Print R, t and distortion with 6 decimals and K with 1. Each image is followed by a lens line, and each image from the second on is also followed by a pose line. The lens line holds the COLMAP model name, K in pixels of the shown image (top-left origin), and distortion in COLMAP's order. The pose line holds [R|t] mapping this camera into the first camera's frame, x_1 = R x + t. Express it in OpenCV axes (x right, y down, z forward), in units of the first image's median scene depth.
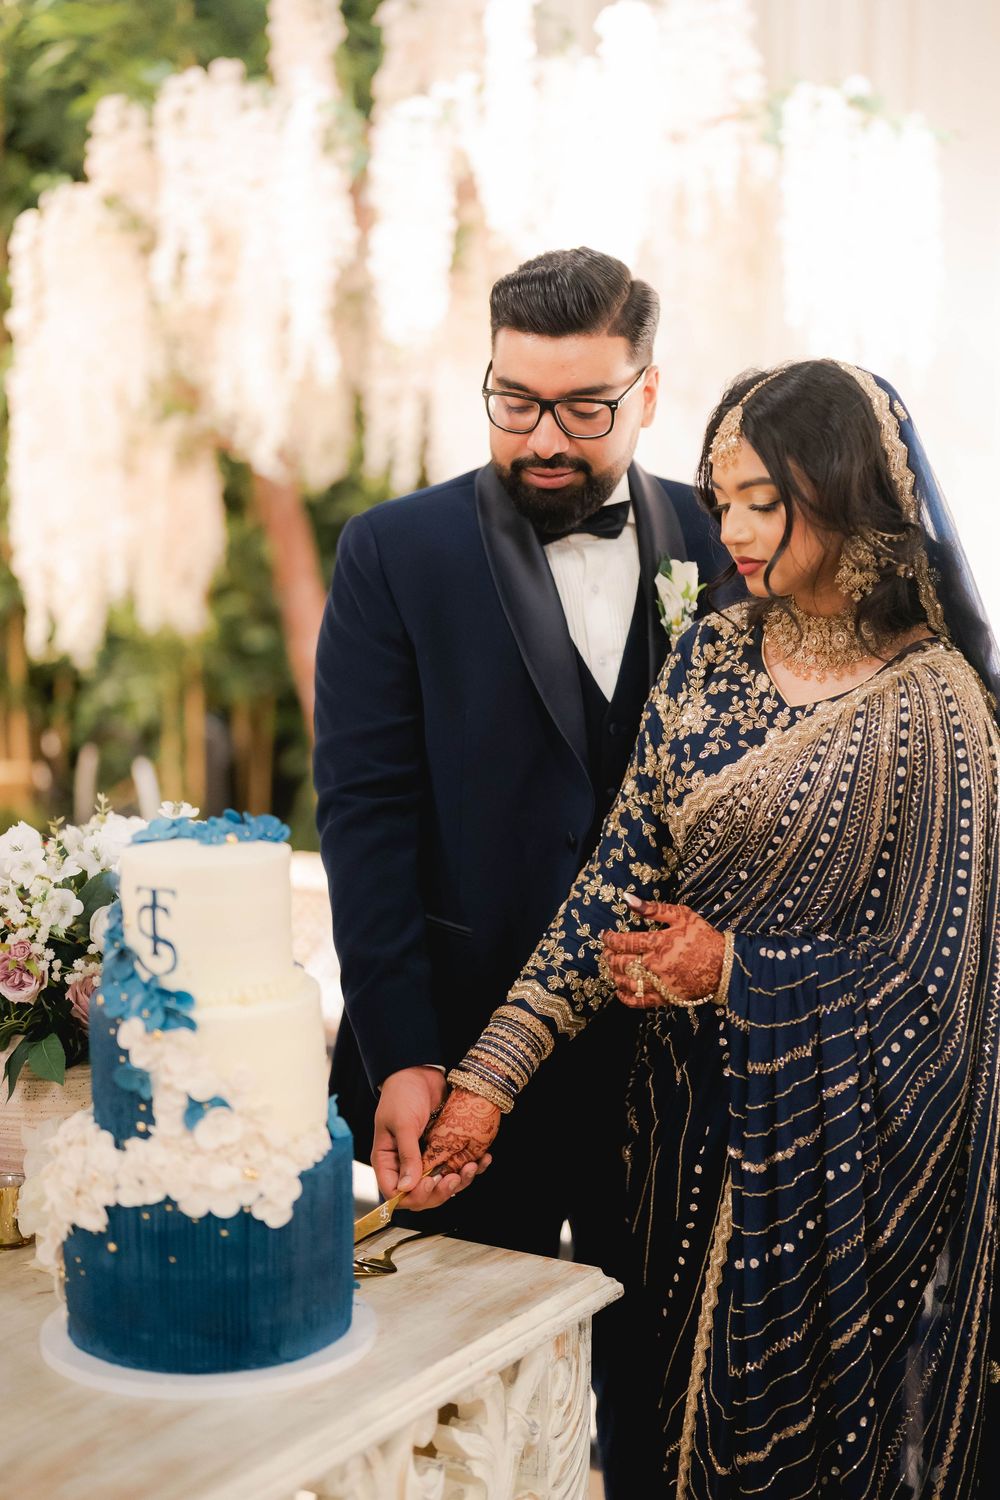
lens RADIAL K [[2137.4, 0, 604.6], [0, 2137.4, 664.6], [0, 0, 1]] dist [0.252910, 0.002714]
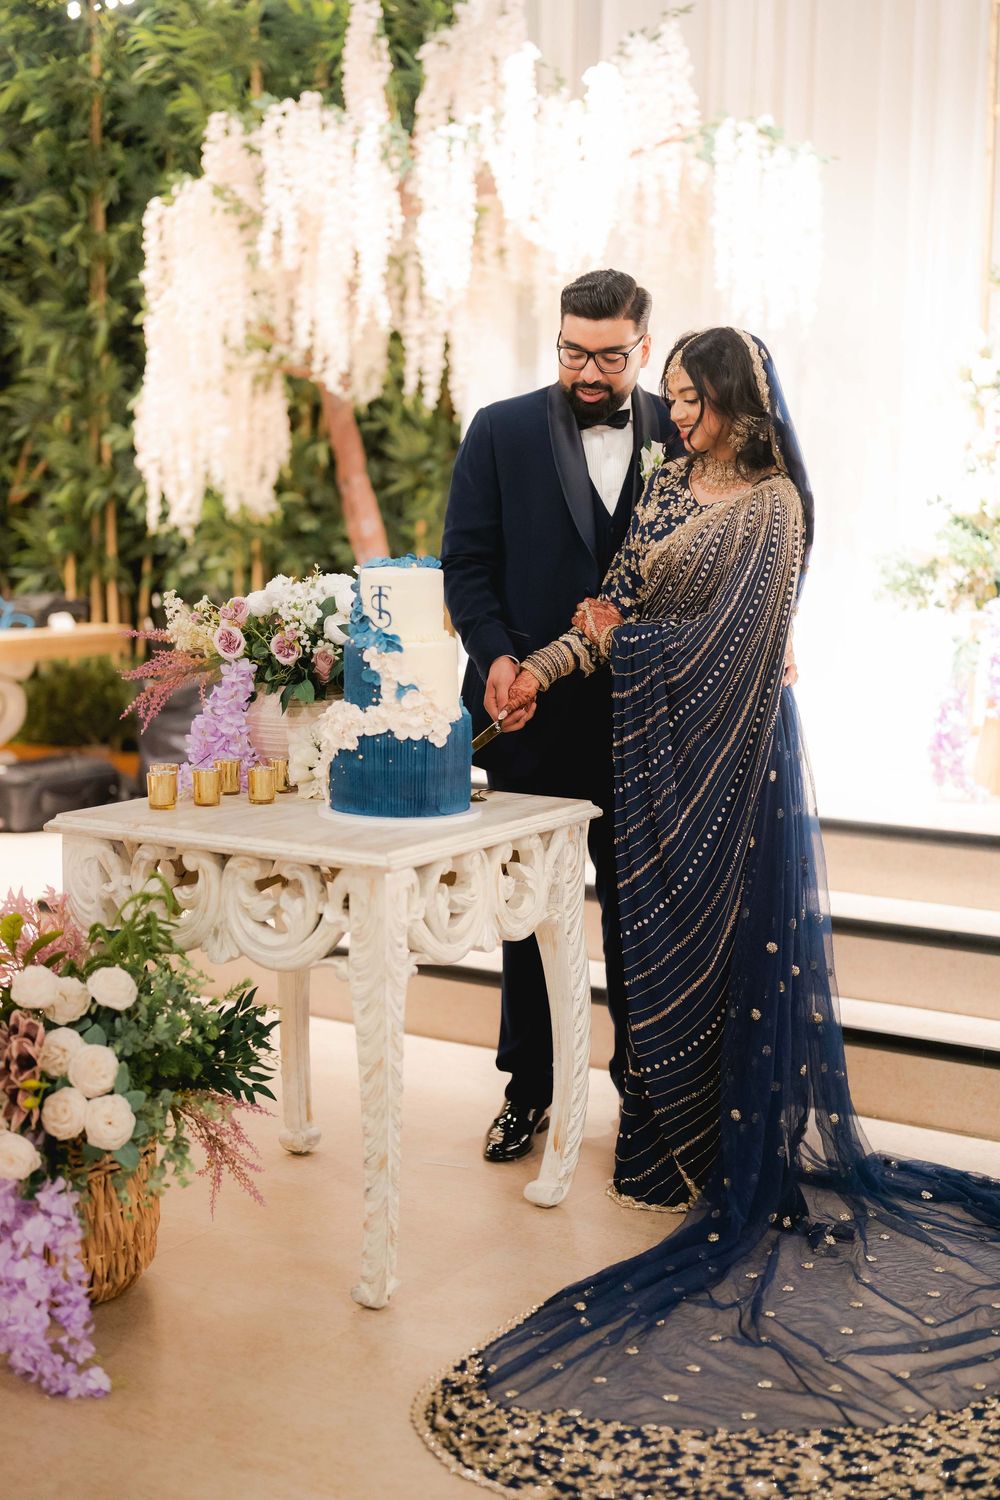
lens RADIAL K [[2090.6, 0, 500.0], [0, 2090.6, 750.0], [0, 0, 1]] dist [-0.003071, -0.008985]
pose [[0.999492, 0.028658, -0.013929, -0.059991], [-0.027610, 0.997136, 0.070410, 0.106345], [0.015907, -0.069990, 0.997421, -0.865327]]
